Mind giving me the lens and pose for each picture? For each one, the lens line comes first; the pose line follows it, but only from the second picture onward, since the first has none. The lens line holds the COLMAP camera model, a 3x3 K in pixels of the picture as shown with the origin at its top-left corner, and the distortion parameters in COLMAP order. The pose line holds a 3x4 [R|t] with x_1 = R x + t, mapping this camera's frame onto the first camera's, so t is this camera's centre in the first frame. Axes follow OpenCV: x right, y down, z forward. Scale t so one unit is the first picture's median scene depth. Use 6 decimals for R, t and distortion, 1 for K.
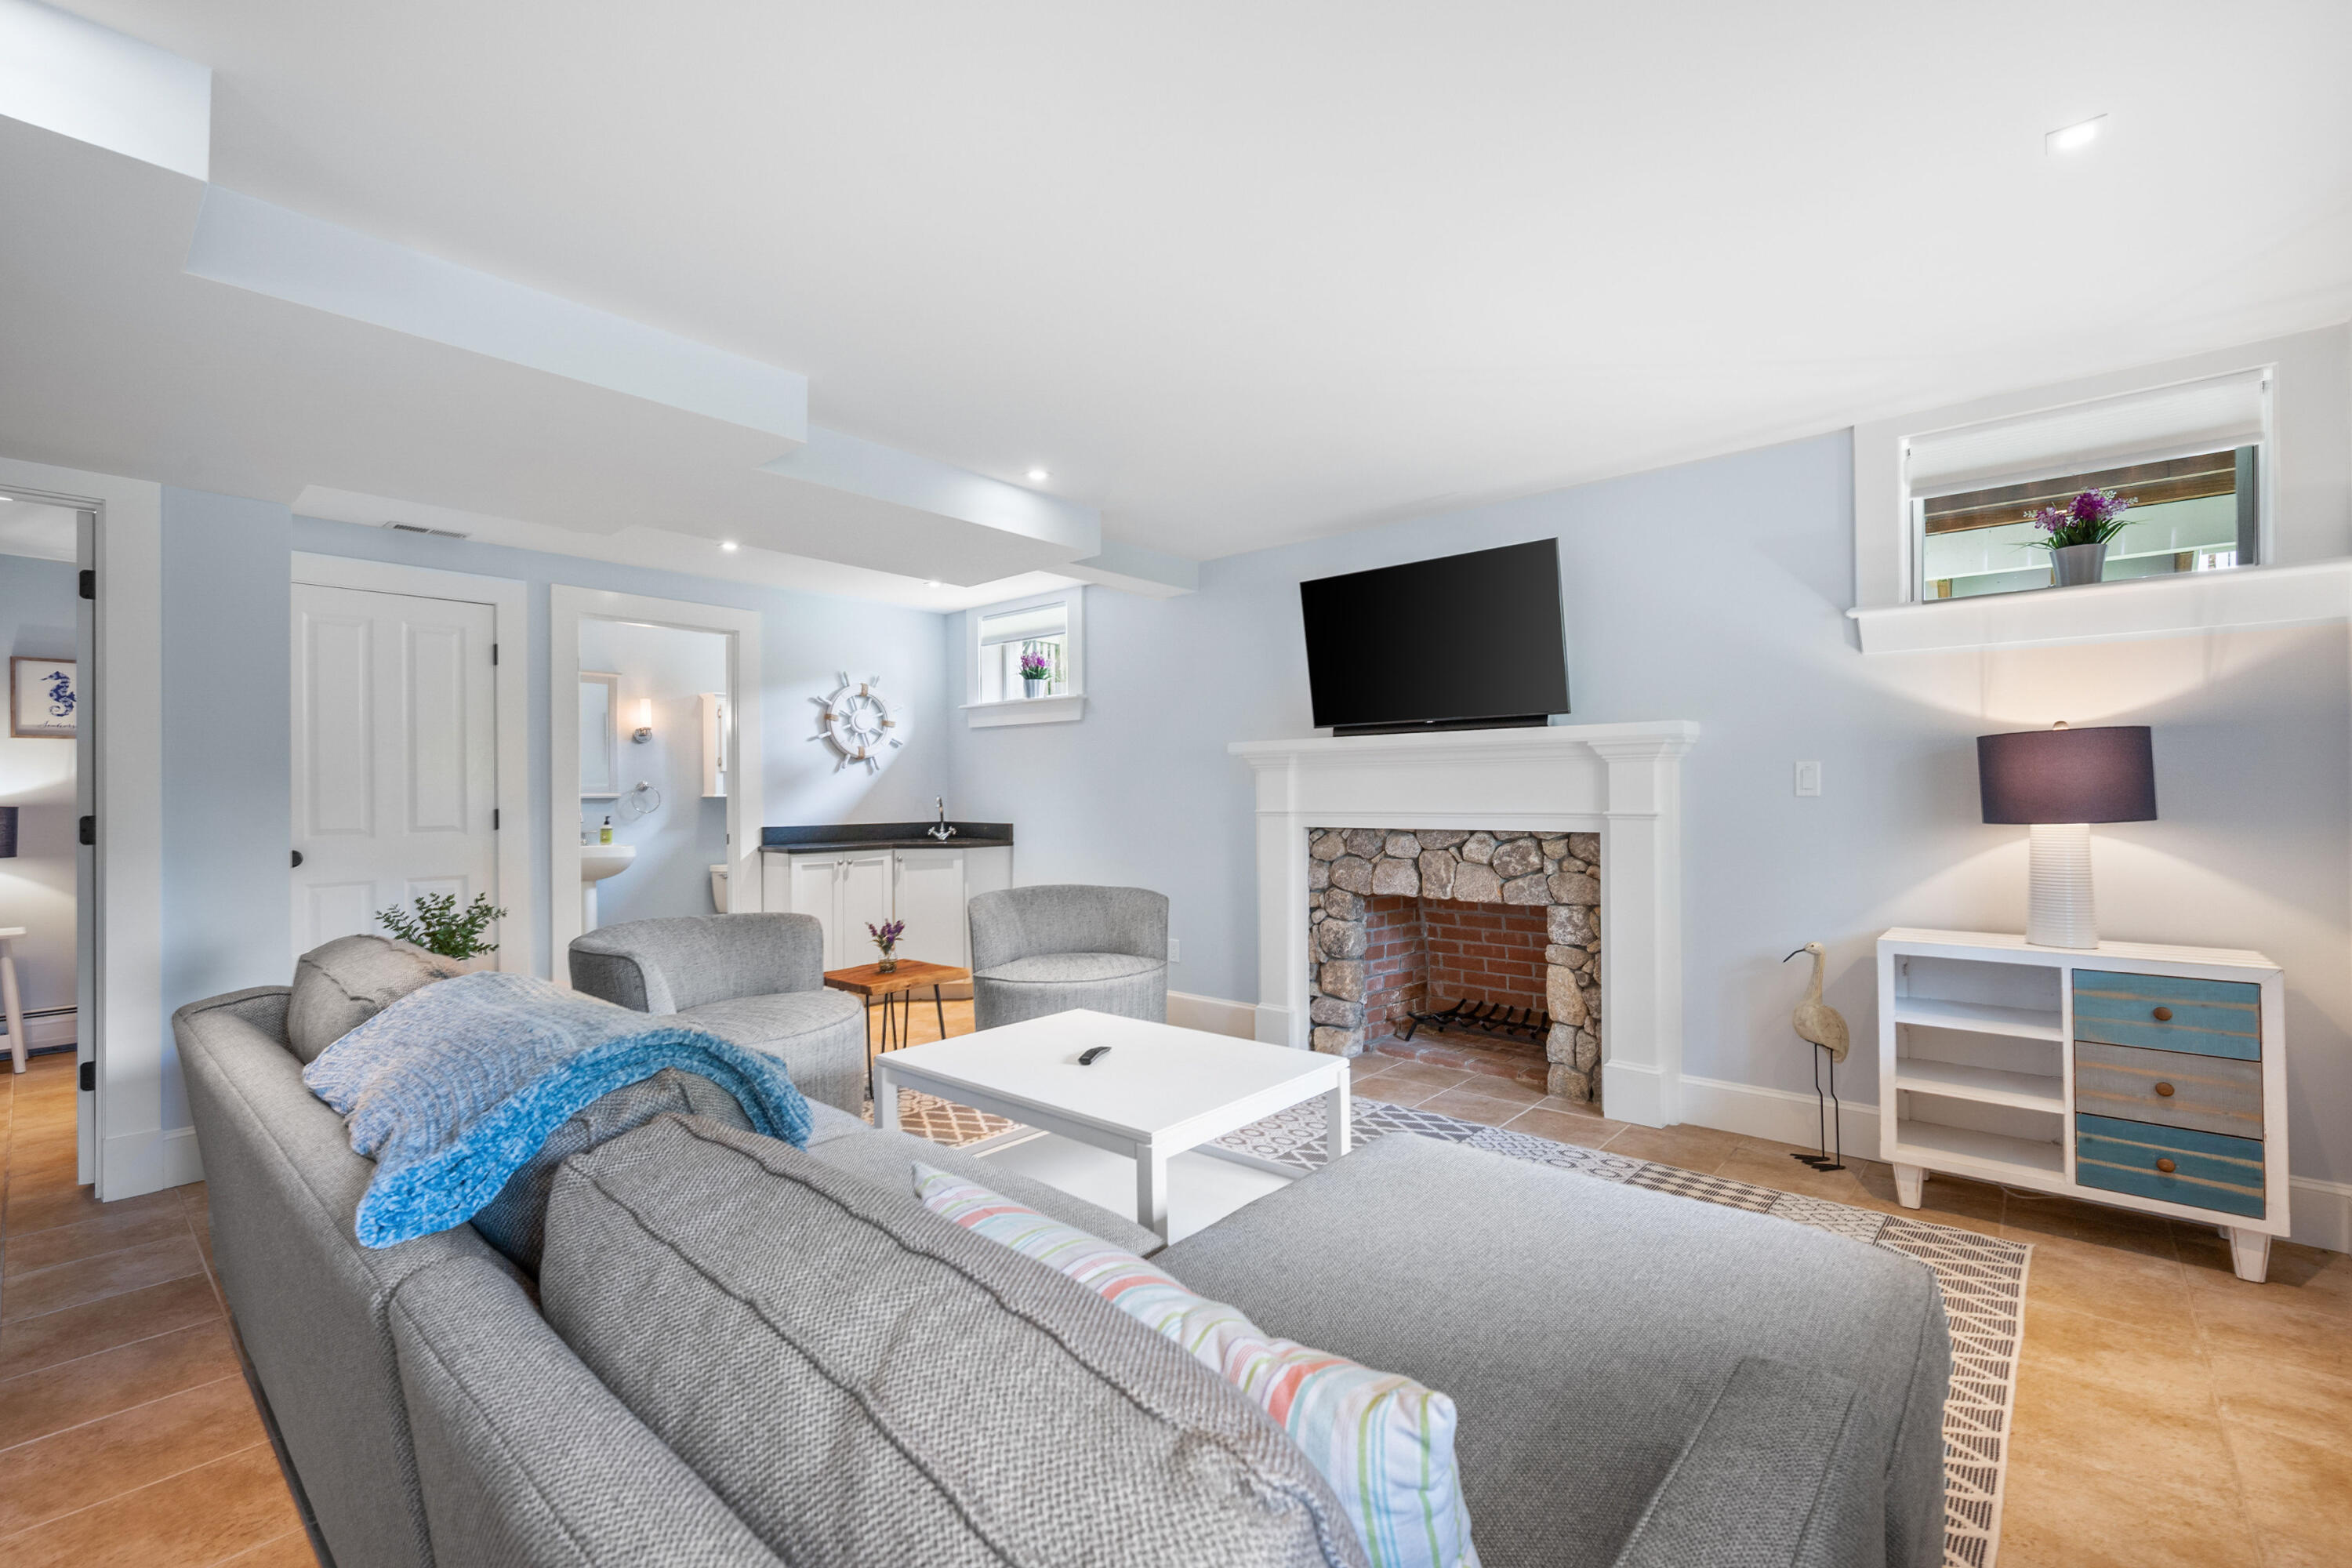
lens RADIAL K [[1001.3, 0, 1191.9], [0, 1001.3, 775.8], [0, 0, 1]] dist [-0.000819, 0.000404]
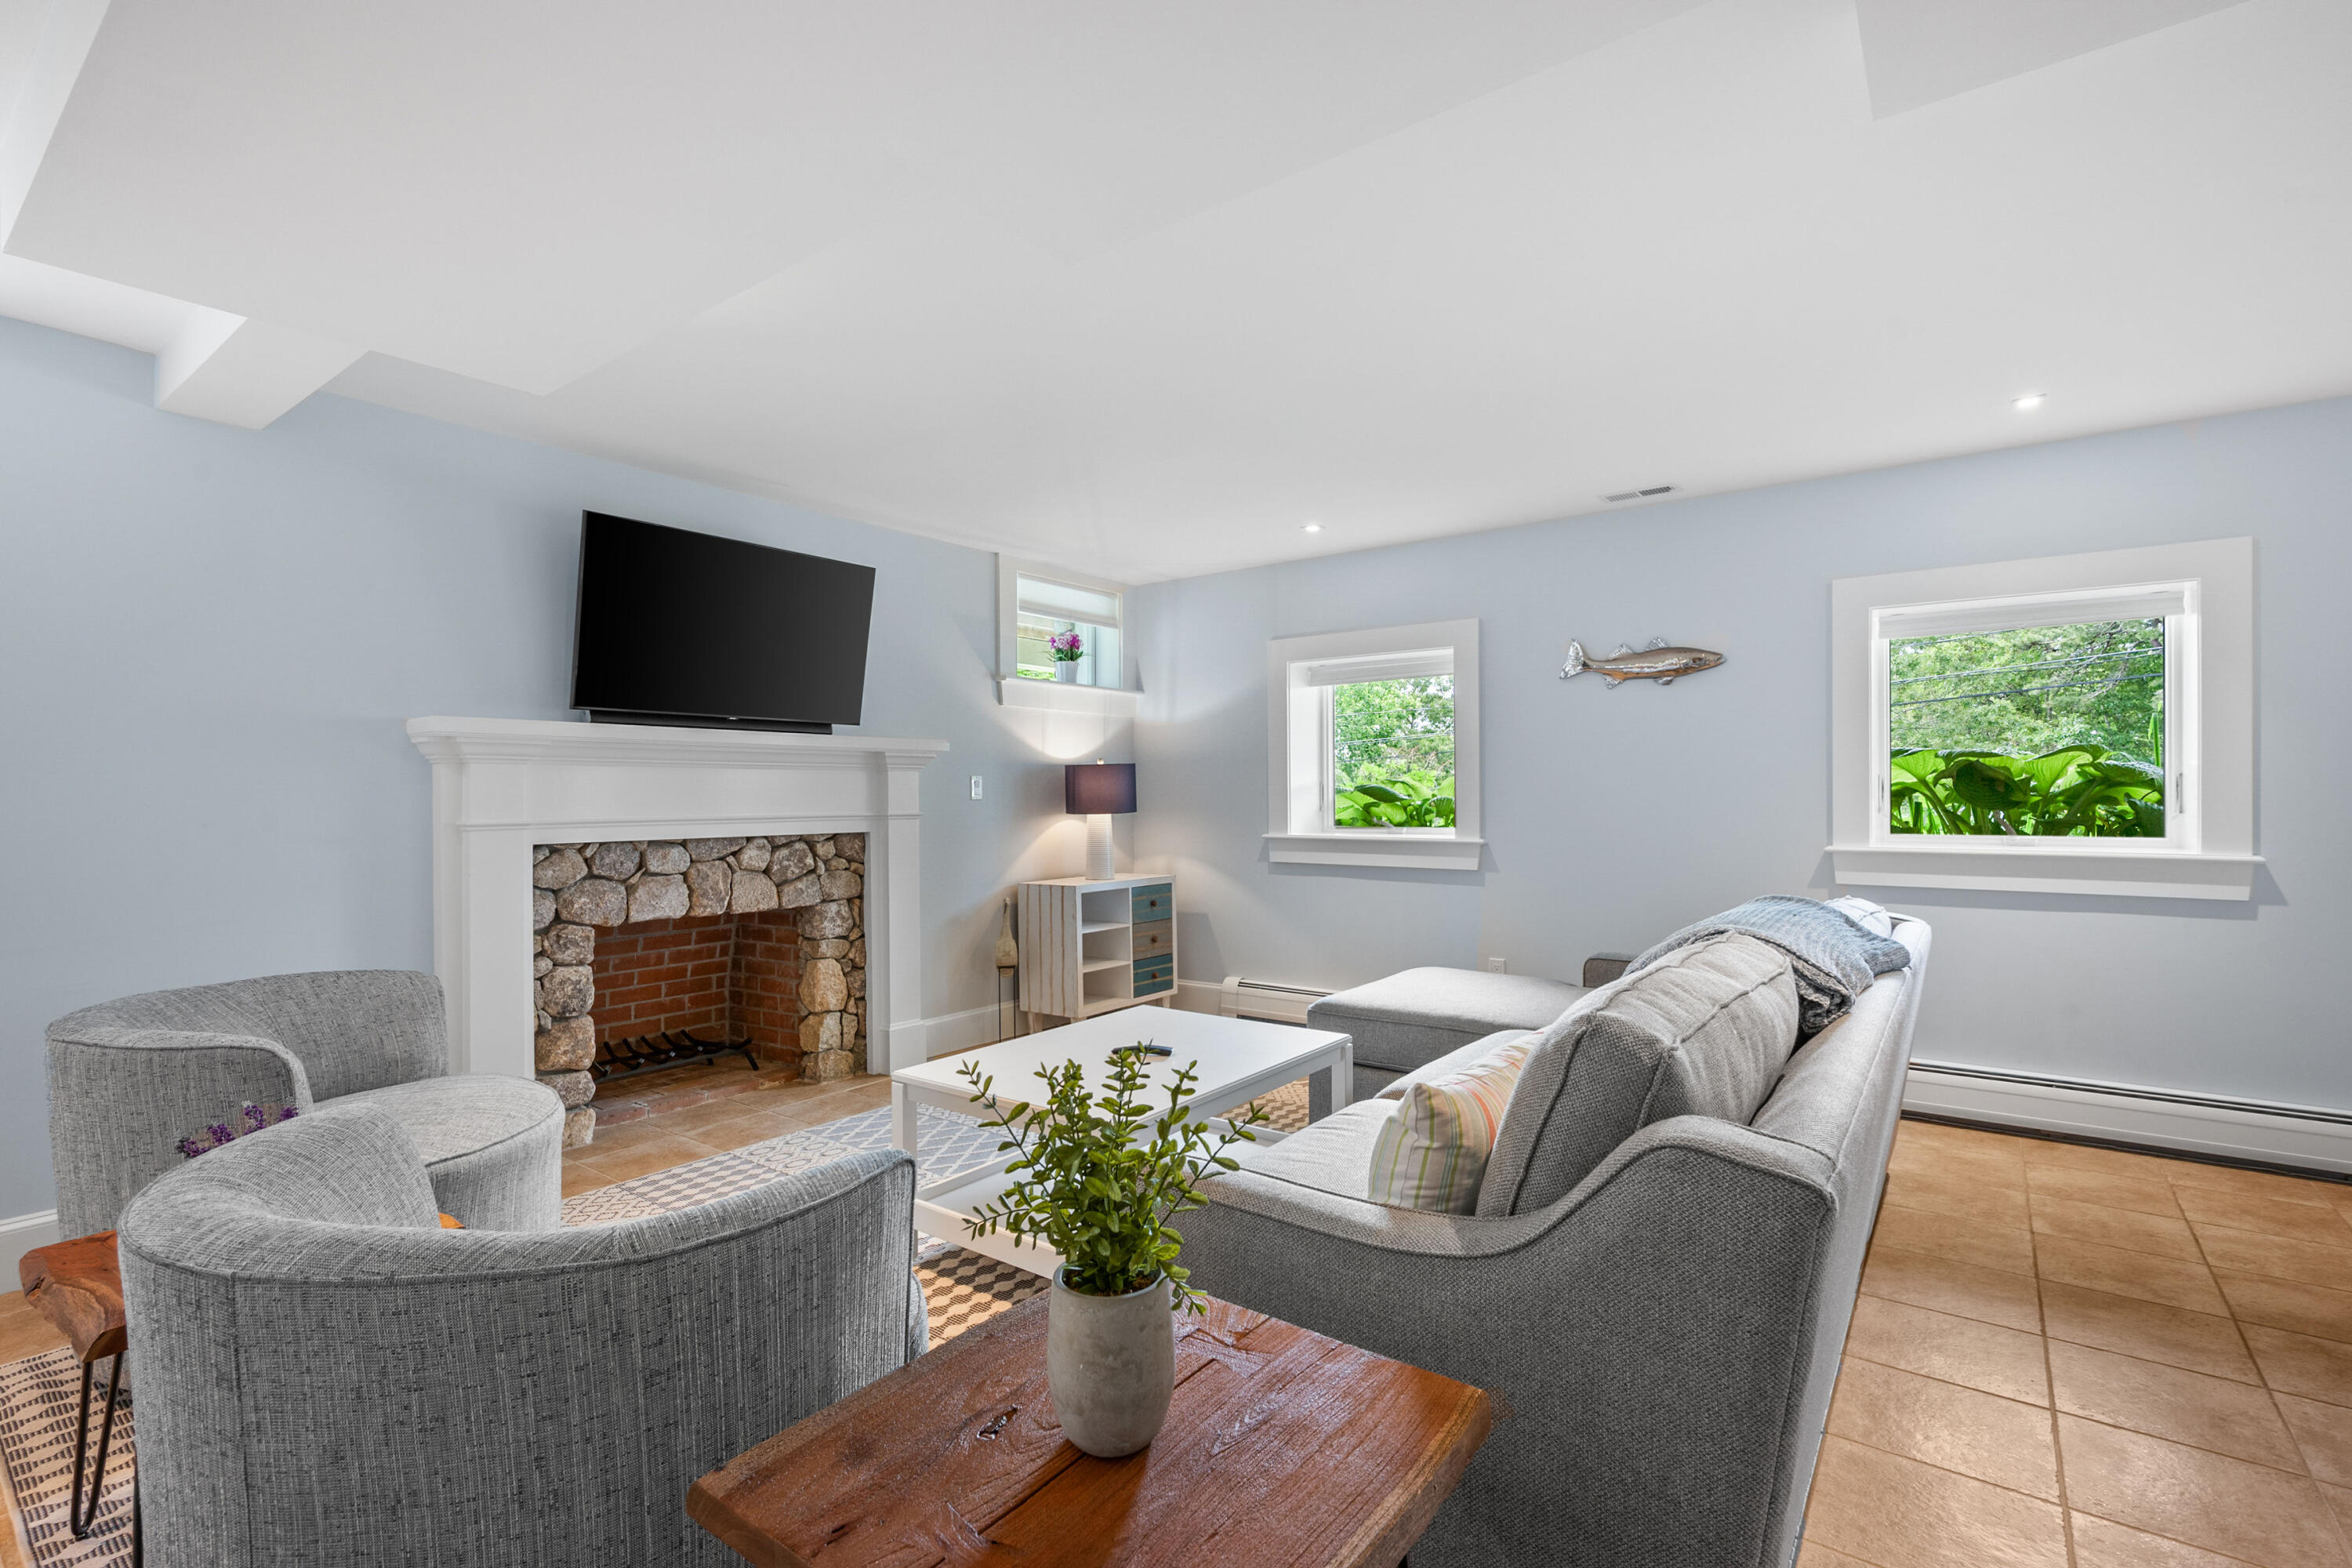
lens RADIAL K [[1077.7, 0, 1184.4], [0, 1077.7, 782.8], [0, 0, 1]] dist [0.001558, 0.000051]
pose [[-0.083276, 0.020636, 0.996313, -0.779133], [-0.012338, 0.999688, -0.021737, 0.020951], [-0.996450, -0.014103, -0.082996, 0.683746]]
